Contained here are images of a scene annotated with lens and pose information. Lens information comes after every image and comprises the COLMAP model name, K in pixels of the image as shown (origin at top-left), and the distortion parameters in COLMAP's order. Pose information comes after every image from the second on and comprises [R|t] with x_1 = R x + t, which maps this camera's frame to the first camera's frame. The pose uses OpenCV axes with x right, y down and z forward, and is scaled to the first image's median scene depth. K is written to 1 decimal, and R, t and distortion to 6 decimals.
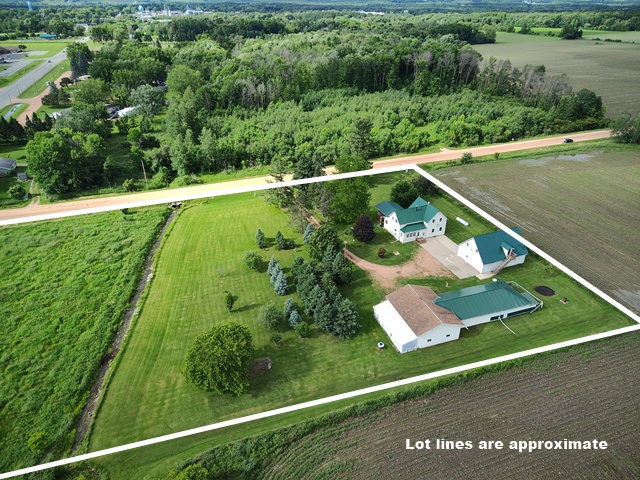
lens RADIAL K [[434.9, 0, 320.0], [0, 434.9, 240.0], [0, 0, 1]] dist [0.020501, -0.007536]
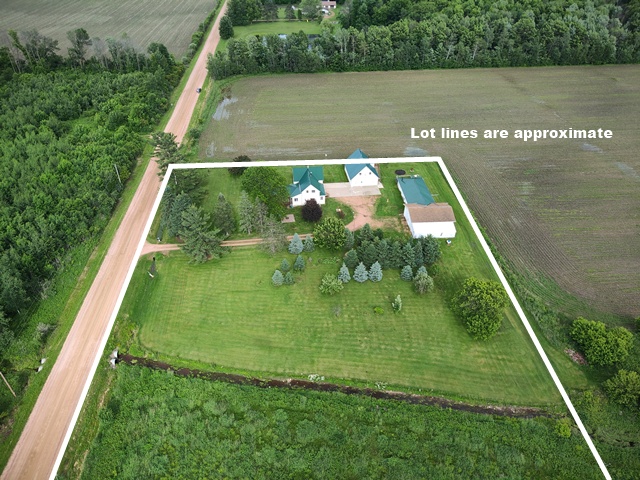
lens RADIAL K [[434.9, 0, 320.0], [0, 434.9, 240.0], [0, 0, 1]] dist [0.020501, -0.007536]
pose [[0.254890, -0.575480, 0.777080, -0.669726], [0.467290, 0.776864, 0.422045, -0.355895], [-0.846564, 0.255547, 0.466931, 0.399582]]
